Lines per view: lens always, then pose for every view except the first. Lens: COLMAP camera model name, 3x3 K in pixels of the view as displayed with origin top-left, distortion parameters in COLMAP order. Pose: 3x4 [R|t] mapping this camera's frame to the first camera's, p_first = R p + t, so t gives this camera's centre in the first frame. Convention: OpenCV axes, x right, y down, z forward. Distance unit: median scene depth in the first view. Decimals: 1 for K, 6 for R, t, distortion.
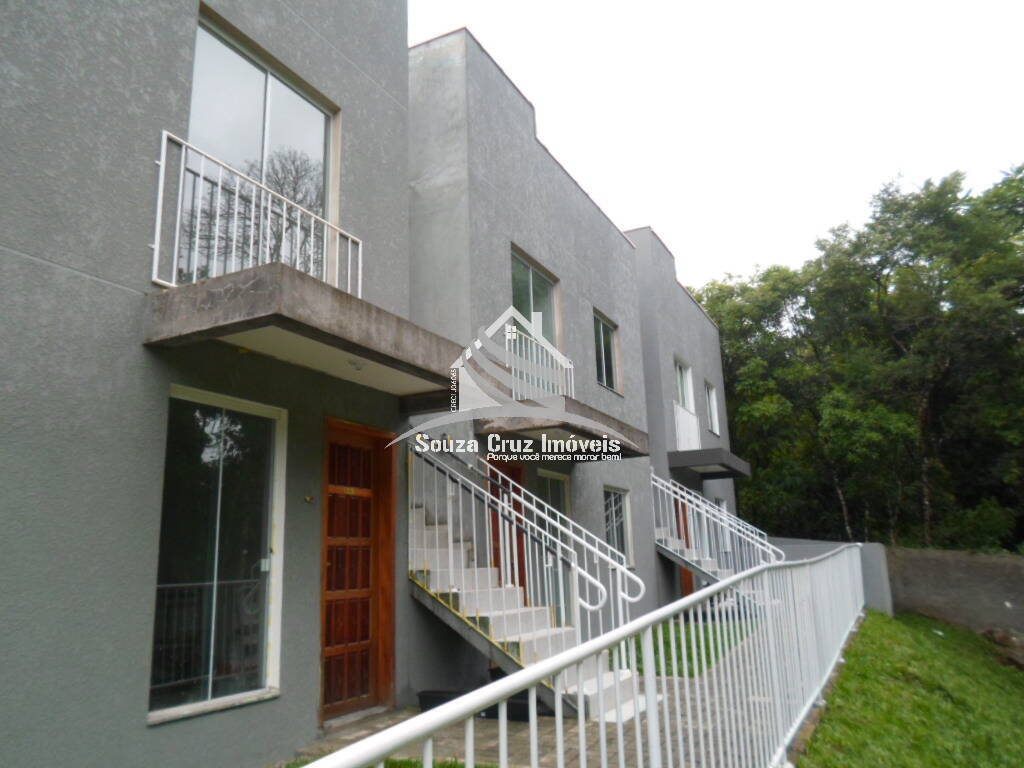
lens RADIAL K [[784.4, 0, 507.8], [0, 784.4, 384.3], [0, 0, 1]] dist [0.003099, -0.024800]
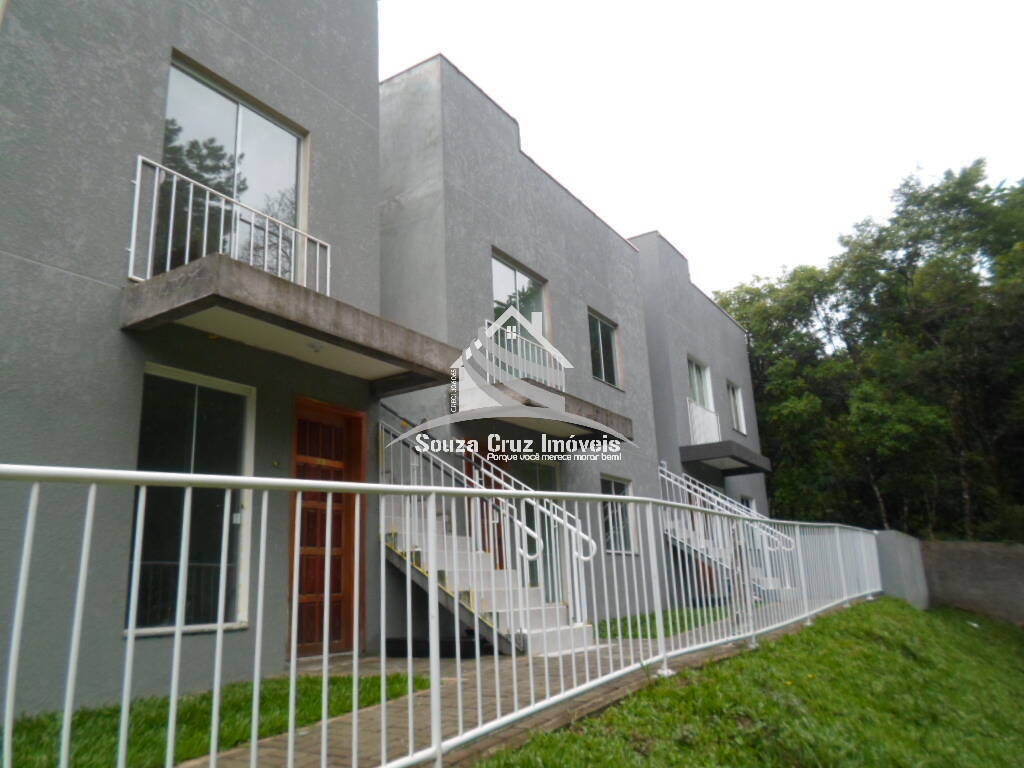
lens RADIAL K [[784.4, 0, 507.8], [0, 784.4, 384.3], [0, 0, 1]] dist [0.003099, -0.024800]
pose [[0.995997, -0.039327, -0.080267, 0.108356], [0.037076, 0.998881, -0.029351, 0.044068], [0.081331, 0.026258, 0.996341, -0.077303]]
